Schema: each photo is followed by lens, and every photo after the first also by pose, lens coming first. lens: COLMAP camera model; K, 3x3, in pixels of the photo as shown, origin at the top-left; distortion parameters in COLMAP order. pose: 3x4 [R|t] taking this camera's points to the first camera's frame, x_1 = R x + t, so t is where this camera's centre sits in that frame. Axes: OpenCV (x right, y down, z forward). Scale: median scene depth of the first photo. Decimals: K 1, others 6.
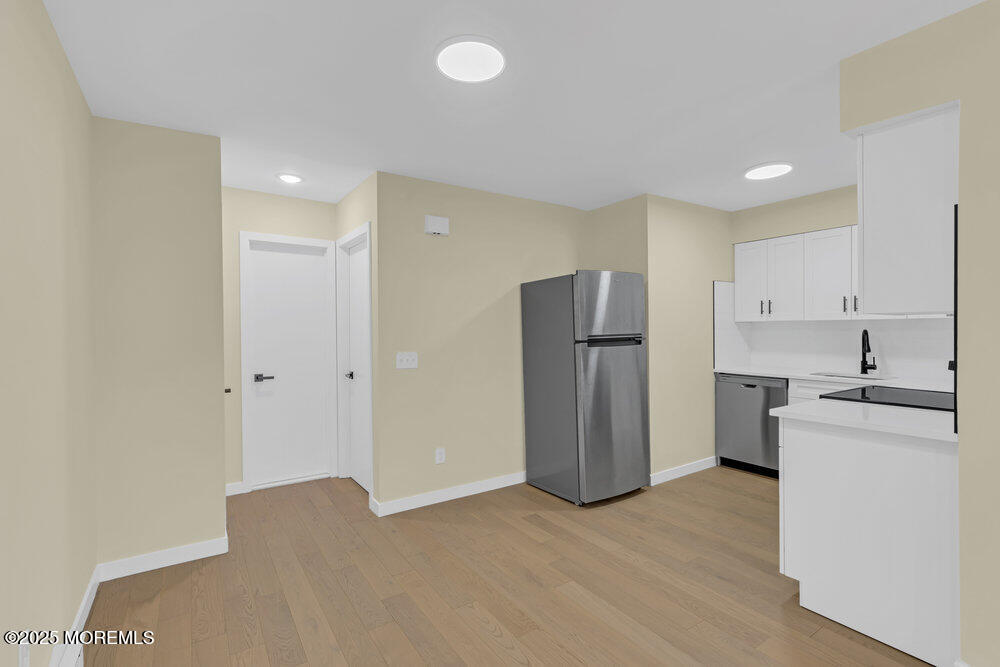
lens RADIAL K [[466.4, 0, 507.1], [0, 466.4, 335.3], [0, 0, 1]] dist [-0.003706, 0.000047]
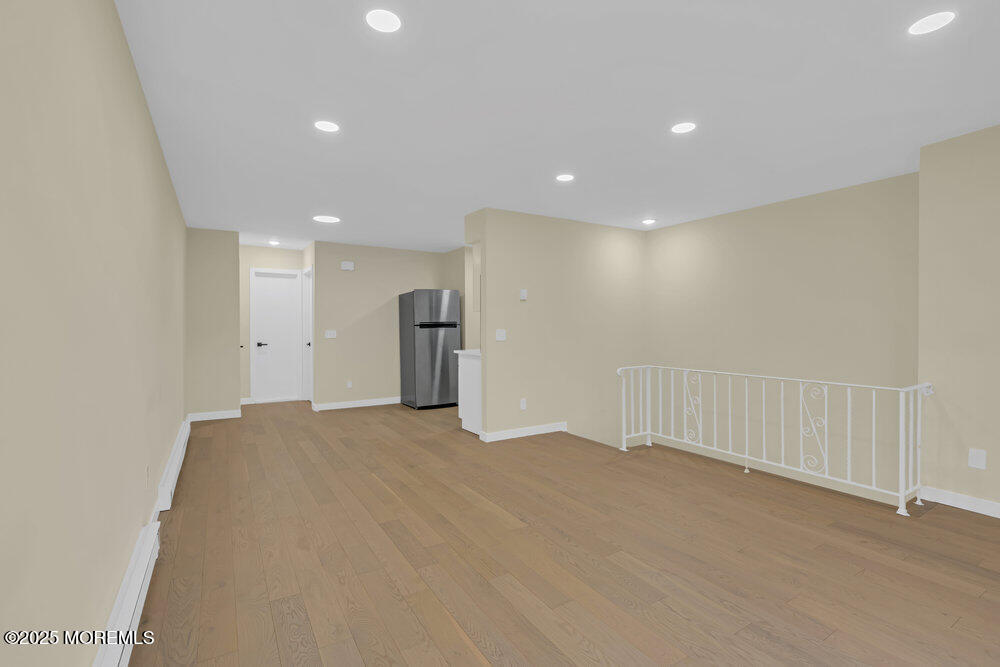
lens RADIAL K [[466.4, 0, 500.1], [0, 466.4, 328.6], [0, 0, 1]] dist [-0.003706, 0.000047]
pose [[0.998996, 0.006883, -0.044275, 0.520655], [-0.007188, 0.999951, -0.006750, 0.032906], [0.044227, 0.007061, 0.998997, -0.834910]]
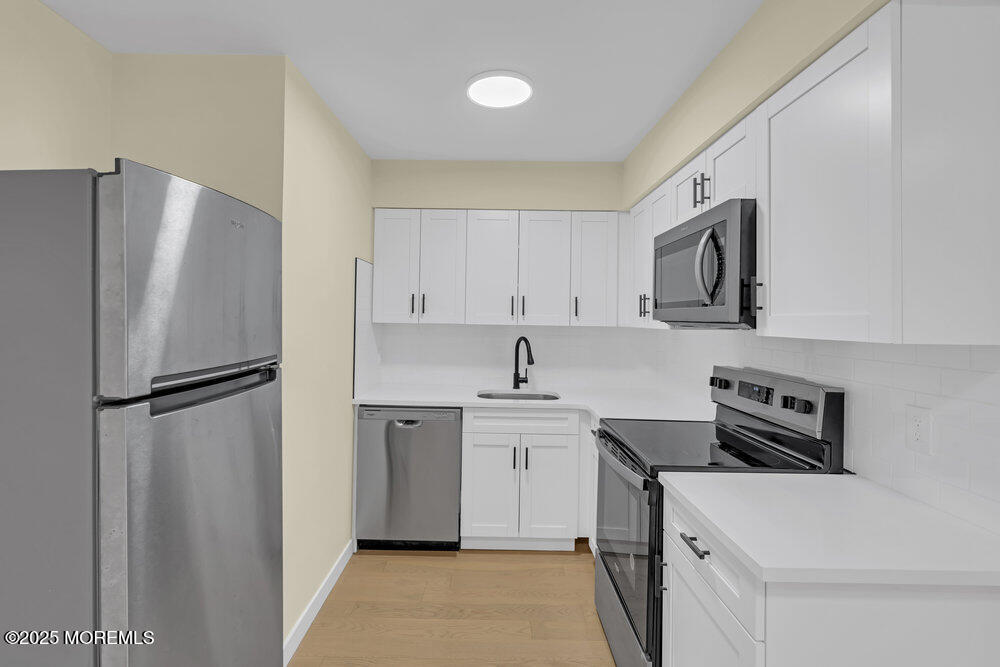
lens RADIAL K [[466.4, 0, 494.7], [0, 466.4, 323.8], [0, 0, 1]] dist [-0.003706, 0.000047]
pose [[0.569242, 0.016208, 0.822011, 0.047425], [-0.007958, 0.999867, -0.014204, -0.023116], [-0.822132, 0.001543, 0.569295, 0.555621]]
